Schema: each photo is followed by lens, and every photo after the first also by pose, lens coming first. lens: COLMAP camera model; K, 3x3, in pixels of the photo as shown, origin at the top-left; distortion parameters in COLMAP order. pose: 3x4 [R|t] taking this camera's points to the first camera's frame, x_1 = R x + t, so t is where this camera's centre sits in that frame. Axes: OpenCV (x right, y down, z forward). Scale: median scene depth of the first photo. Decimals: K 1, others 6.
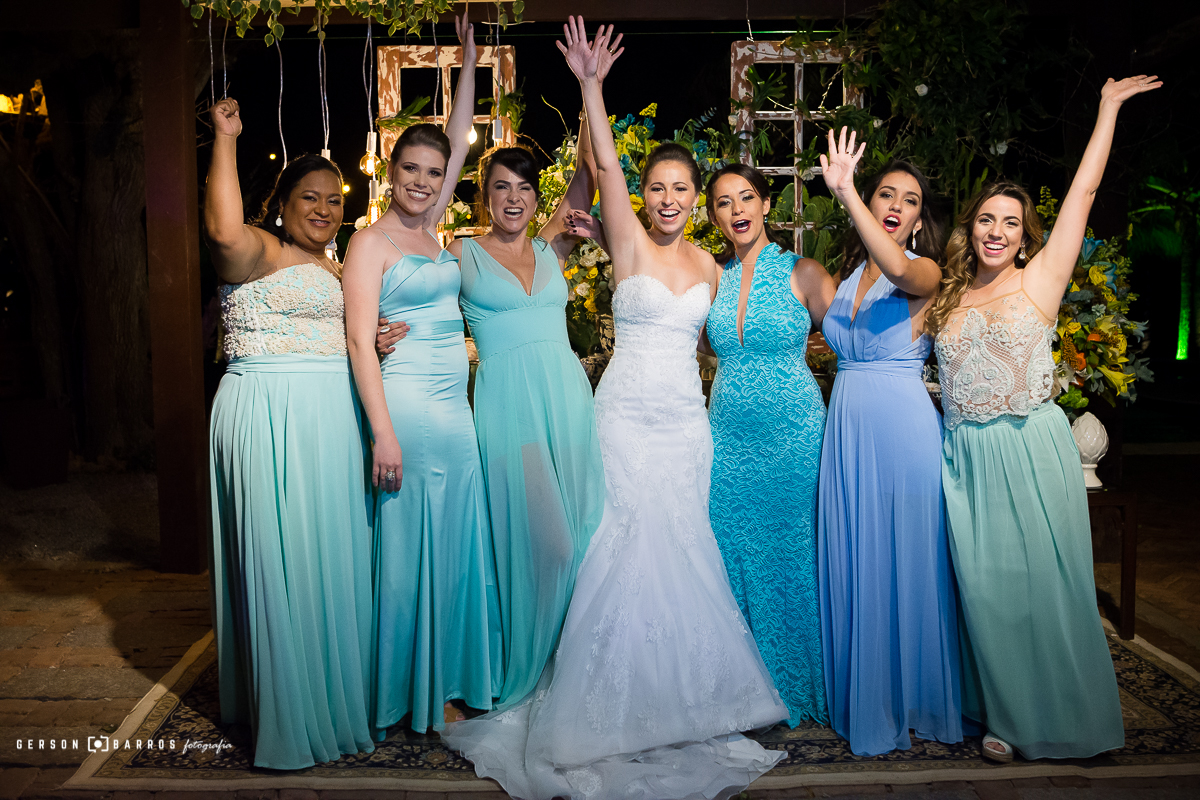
lens RADIAL K [[1269.4, 0, 600.0], [0, 1269.4, 400.0], [0, 0, 1]] dist [-0.070057, 0.103521]
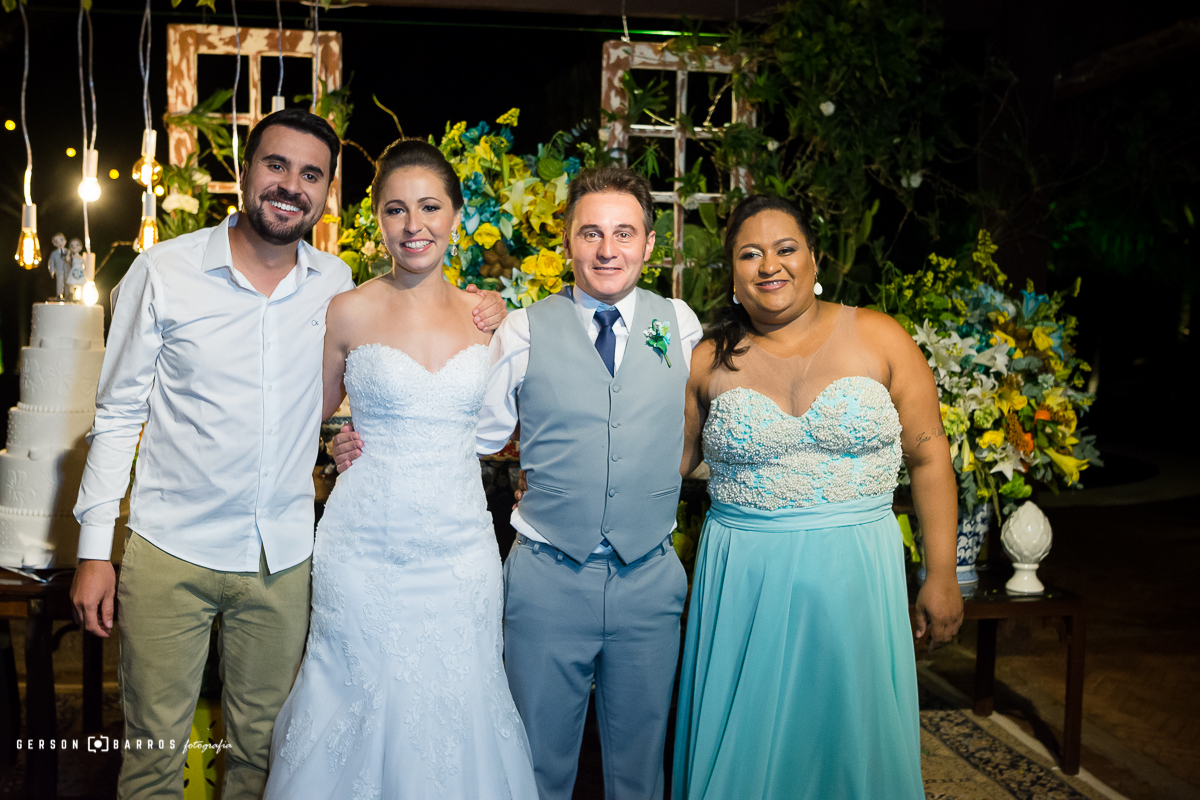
lens RADIAL K [[1269.4, 0, 600.0], [0, 1269.4, 400.0], [0, 0, 1]] dist [-0.070057, 0.103521]
pose [[0.991312, 0.017136, 0.130407, -0.003788], [-0.015771, 0.999810, -0.011488, -0.036821], [-0.130579, 0.009332, 0.991394, 0.175219]]
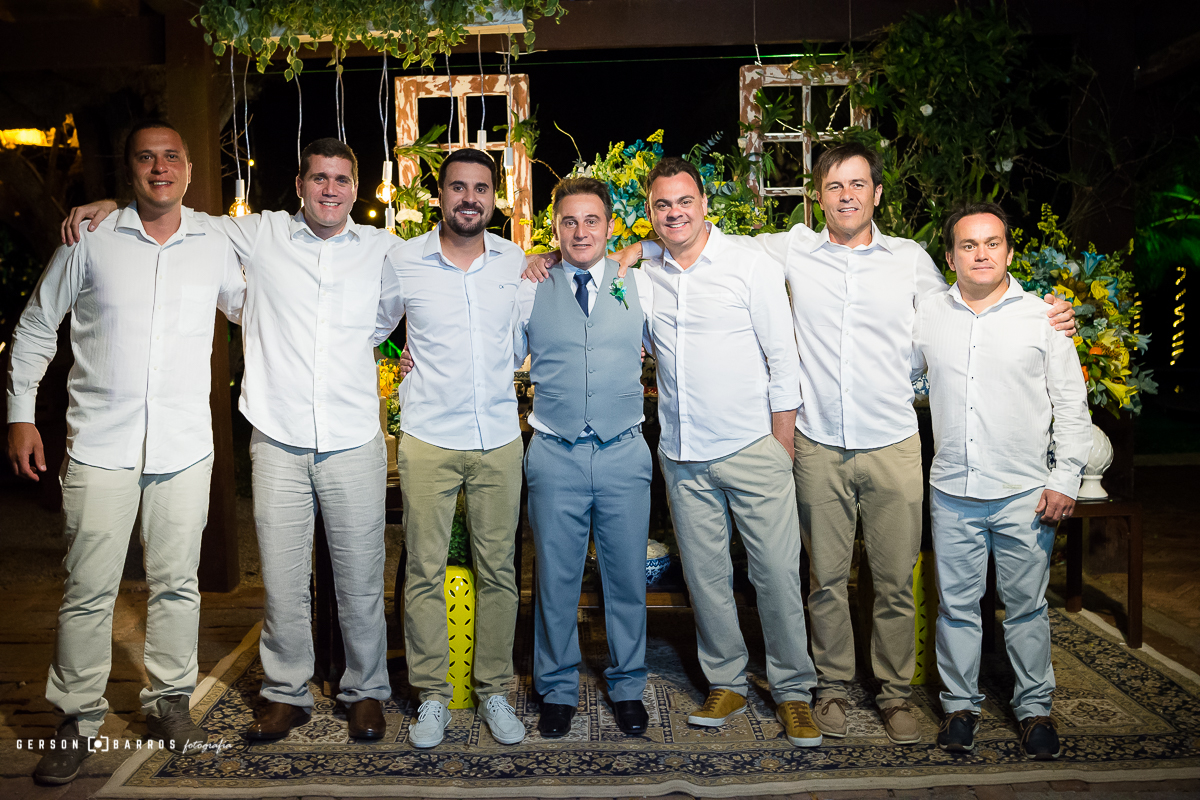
lens RADIAL K [[1269.4, 0, 600.0], [0, 1269.4, 400.0], [0, 0, 1]] dist [-0.070057, 0.103521]
pose [[0.999627, -0.012788, -0.024148, 0.012474], [0.012460, 0.999829, -0.013681, -0.000807], [0.024319, 0.013375, 0.999615, -0.022447]]
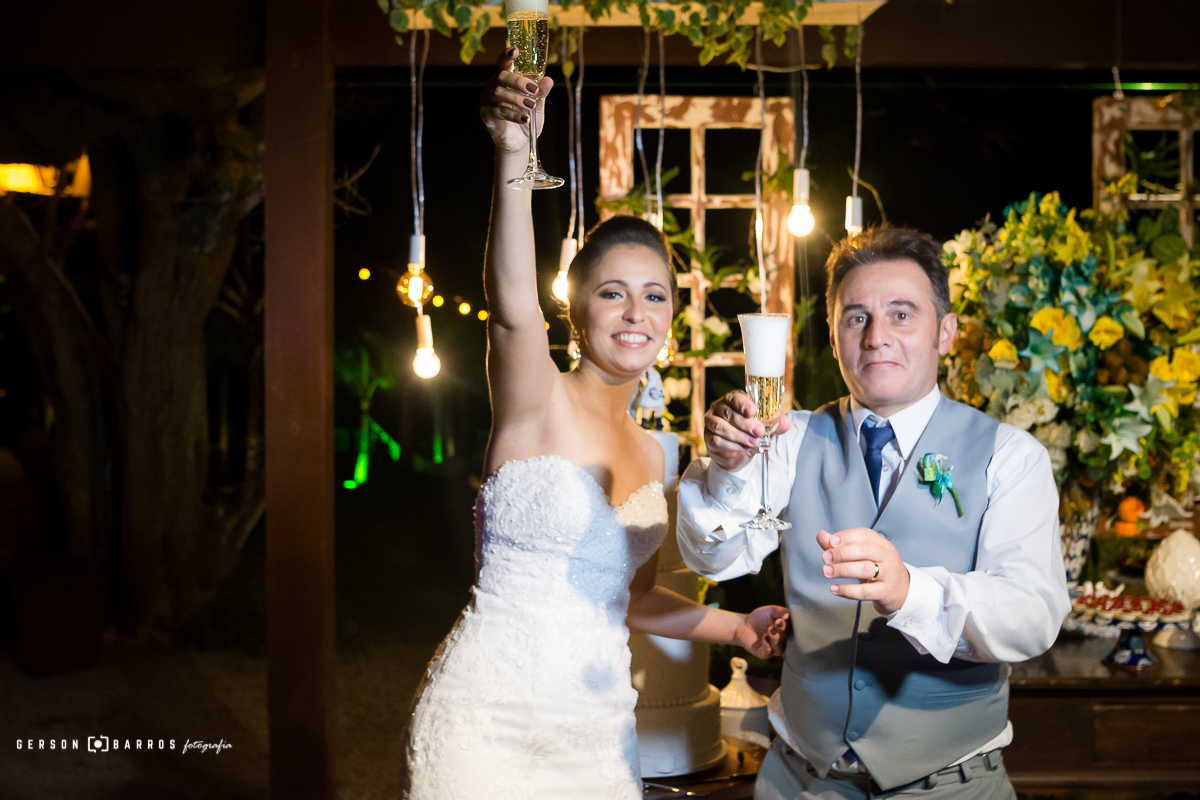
lens RADIAL K [[1269.4, 0, 600.0], [0, 1269.4, 400.0], [0, 0, 1]] dist [-0.070057, 0.103521]
pose [[0.999872, 0.008027, 0.013814, -0.188936], [-0.006957, 0.997094, -0.075866, -0.059700], [-0.014383, 0.075760, 0.997022, 0.317060]]
